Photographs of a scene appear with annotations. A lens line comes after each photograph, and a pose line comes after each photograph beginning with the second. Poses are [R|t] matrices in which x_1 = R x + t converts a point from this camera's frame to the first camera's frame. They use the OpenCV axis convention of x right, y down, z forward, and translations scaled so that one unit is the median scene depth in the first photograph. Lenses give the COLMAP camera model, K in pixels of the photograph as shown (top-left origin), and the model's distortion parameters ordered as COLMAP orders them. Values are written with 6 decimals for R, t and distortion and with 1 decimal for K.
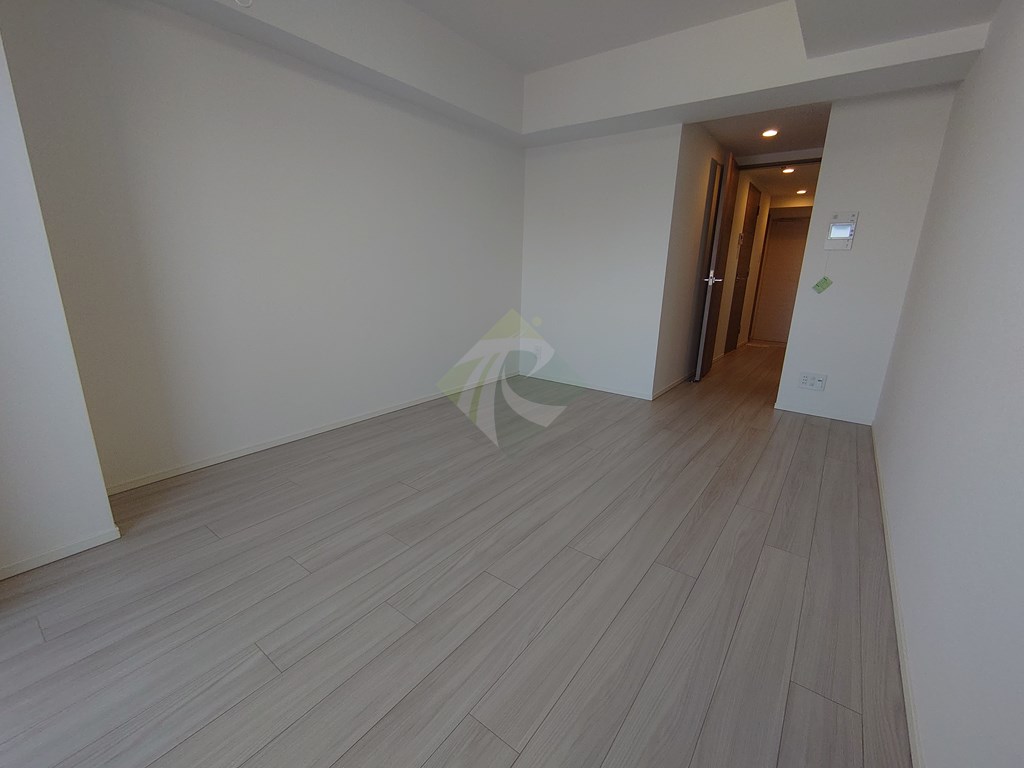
lens RADIAL K [[436.3, 0, 512.0], [0, 436.3, 384.0], [0, 0, 1]] dist [-0.000870, -0.000141]
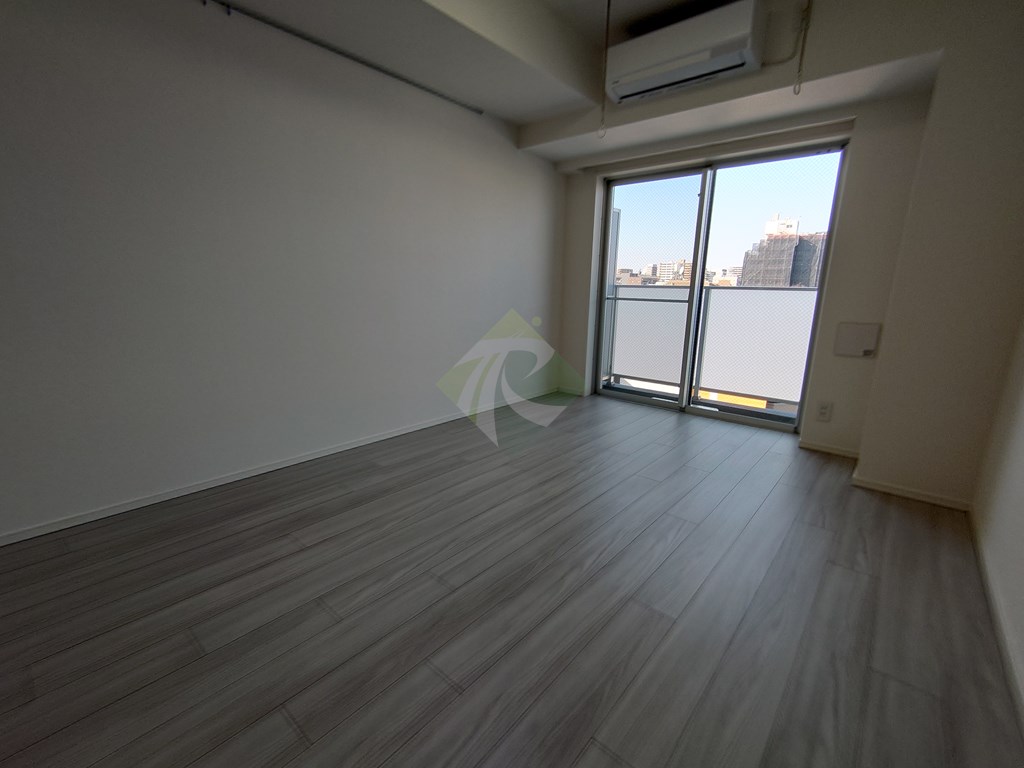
lens RADIAL K [[457.3, 0, 510.2], [0, 457.3, 383.3], [0, 0, 1]] dist [0.016963, 0.000080]
pose [[-0.996393, -0.059803, 0.060204, 0.069820], [-0.025581, 0.888145, 0.458850, -0.392235], [-0.080911, 0.455655, -0.886472, 1.510239]]
